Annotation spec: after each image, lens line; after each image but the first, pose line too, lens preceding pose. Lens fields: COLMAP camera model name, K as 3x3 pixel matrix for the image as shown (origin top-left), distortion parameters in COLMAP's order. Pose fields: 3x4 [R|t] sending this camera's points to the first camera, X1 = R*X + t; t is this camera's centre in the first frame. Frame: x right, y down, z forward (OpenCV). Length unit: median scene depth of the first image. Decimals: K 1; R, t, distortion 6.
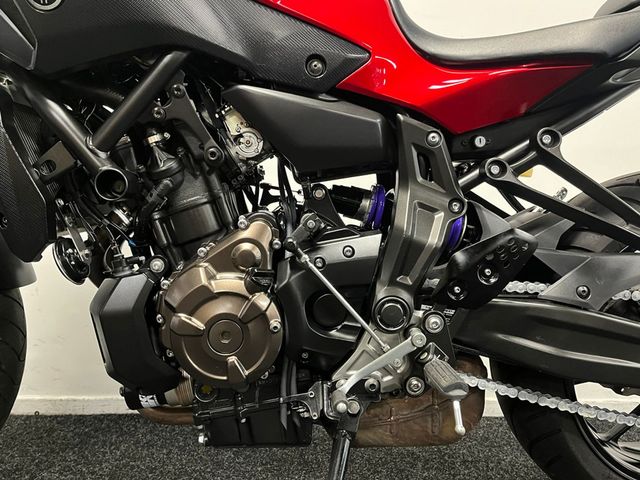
lens RADIAL K [[521.4, 0, 319.7], [0, 521.4, 232.1], [0, 0, 1]] dist [0.034245, -0.003710]
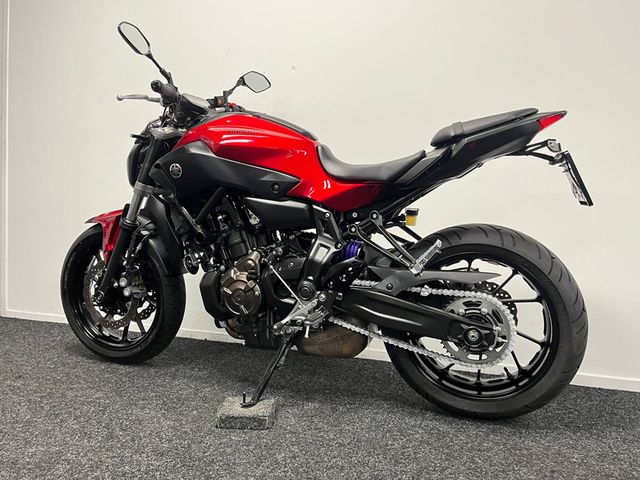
lens RADIAL K [[521.4, 0, 319.7], [0, 521.4, 232.1], [0, 0, 1]] dist [0.034245, -0.003710]
pose [[0.916826, 0.006763, -0.399230, 1.098694], [-0.004245, 0.999965, 0.007190, -0.125638], [0.399265, -0.004897, 0.916822, -1.077549]]
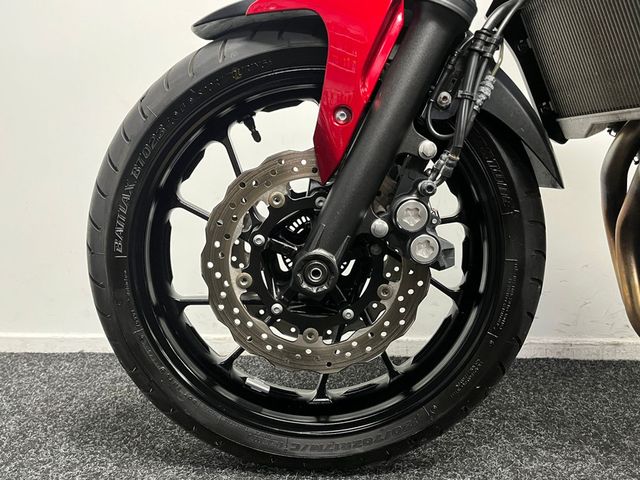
lens RADIAL K [[521.4, 0, 319.7], [0, 521.4, 232.1], [0, 0, 1]] dist [0.034245, -0.003710]
pose [[0.999478, -0.003075, -0.032156, -1.014813], [0.005283, 0.997615, 0.068818, 0.125133], [0.031868, -0.068952, 0.997111, 0.204779]]
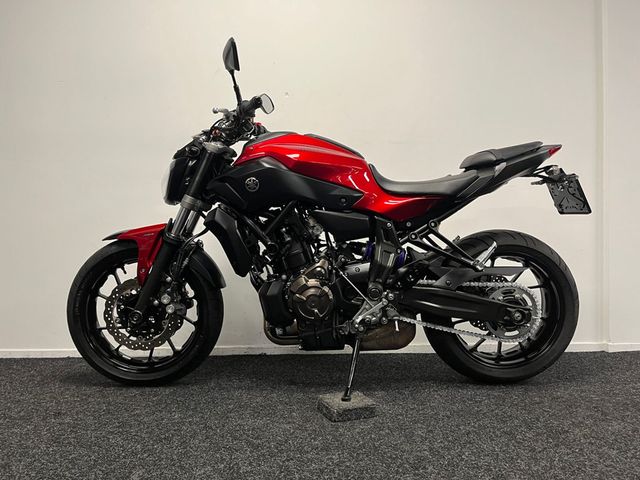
lens RADIAL K [[482.0, 0, 320.0], [0, 482.0, 240.0], [0, 0, 1]] dist [0.045320, -0.003841]
pose [[0.999498, -0.028164, -0.014544, -0.092132], [0.027991, 0.999537, -0.011946, -0.088492], [0.014874, 0.011533, 0.999823, -1.411768]]
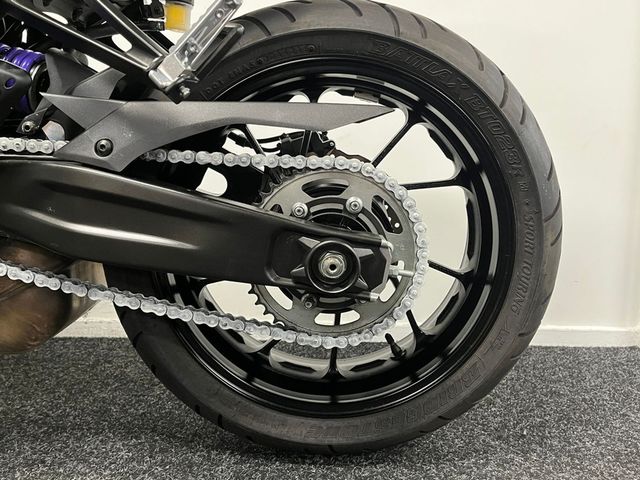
lens RADIAL K [[521.4, 0, 319.7], [0, 521.4, 232.1], [0, 0, 1]] dist [0.034245, -0.003710]
pose [[0.998263, -0.000988, -0.058909, 0.863710], [0.005684, 0.996811, 0.079601, 0.178463], [0.058642, -0.079797, 0.995085, 0.260781]]
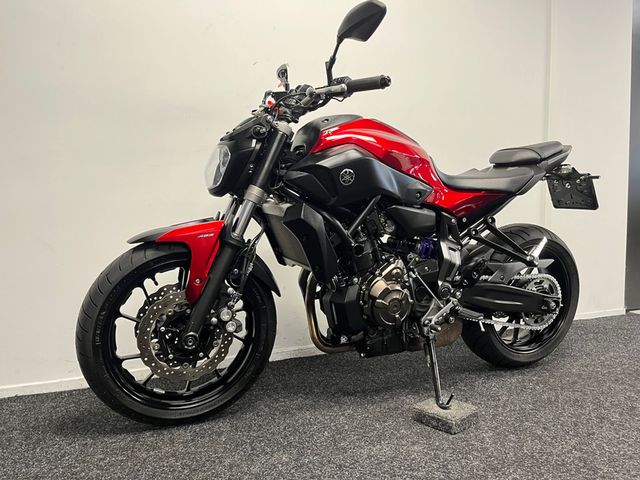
lens RADIAL K [[491.4, 0, 320.0], [0, 491.4, 240.0], [0, 0, 1]] dist [0.030597, -0.005322]
pose [[0.927954, -0.047450, 0.369662, -1.266260], [0.027460, 0.997871, 0.059154, -0.250582], [-0.371682, -0.044741, 0.927281, -0.960043]]
